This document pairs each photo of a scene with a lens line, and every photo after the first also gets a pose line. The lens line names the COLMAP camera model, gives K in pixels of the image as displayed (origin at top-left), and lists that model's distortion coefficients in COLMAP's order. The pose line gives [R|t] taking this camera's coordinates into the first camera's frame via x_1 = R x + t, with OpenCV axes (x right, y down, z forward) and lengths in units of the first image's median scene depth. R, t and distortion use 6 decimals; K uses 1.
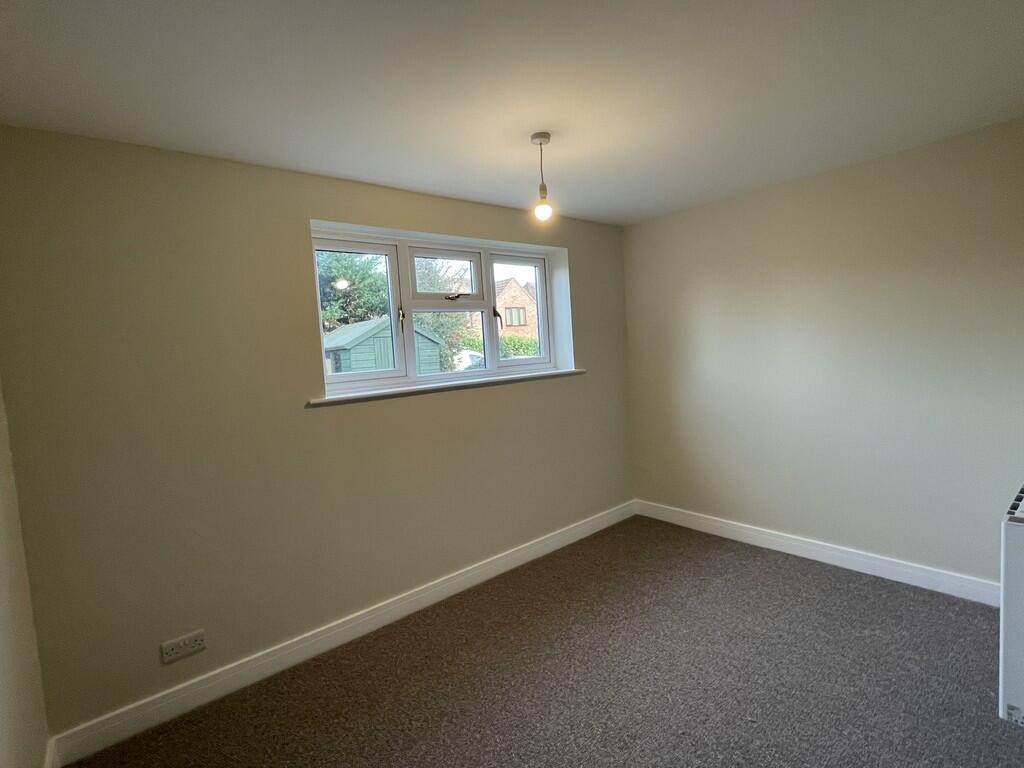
lens RADIAL K [[494.8, 0, 512.0], [0, 494.8, 384.0], [0, 0, 1]] dist [-0.000344, 0.000345]
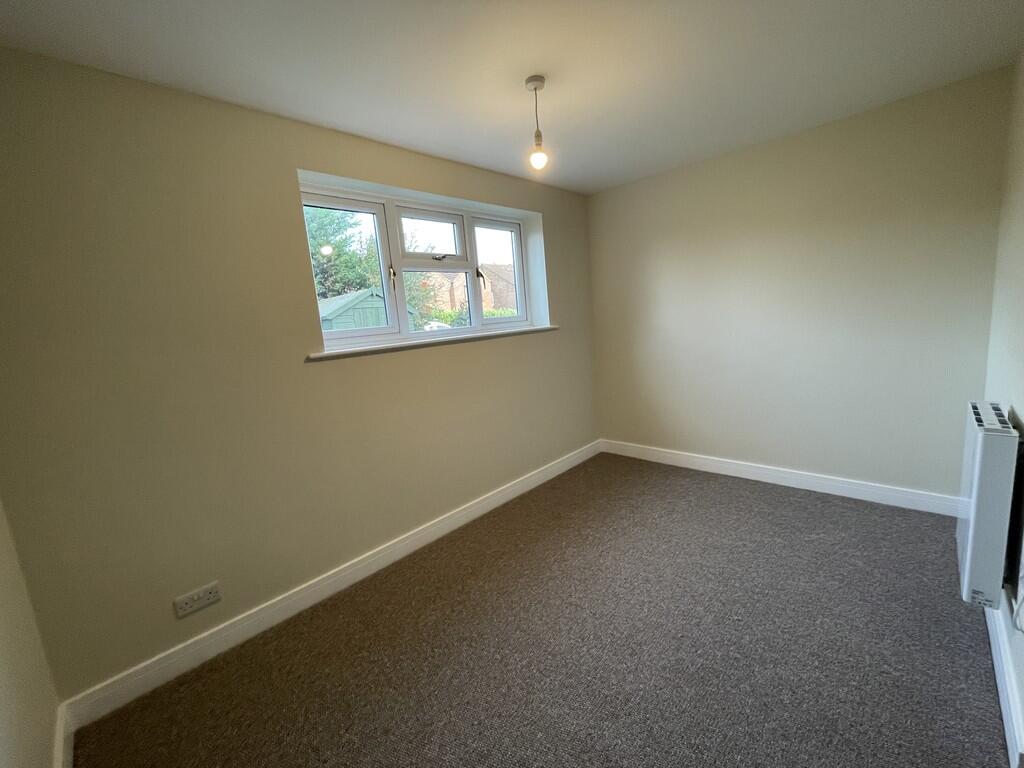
lens RADIAL K [[415.0, 0, 512.0], [0, 415.0, 384.0], [0, 0, 1]] dist [0.000473, 0.000198]
pose [[0.994391, -0.036444, 0.099290, -0.087264], [0.028811, 0.996595, 0.077258, 0.041516], [-0.101768, -0.073964, 0.992055, 0.116944]]
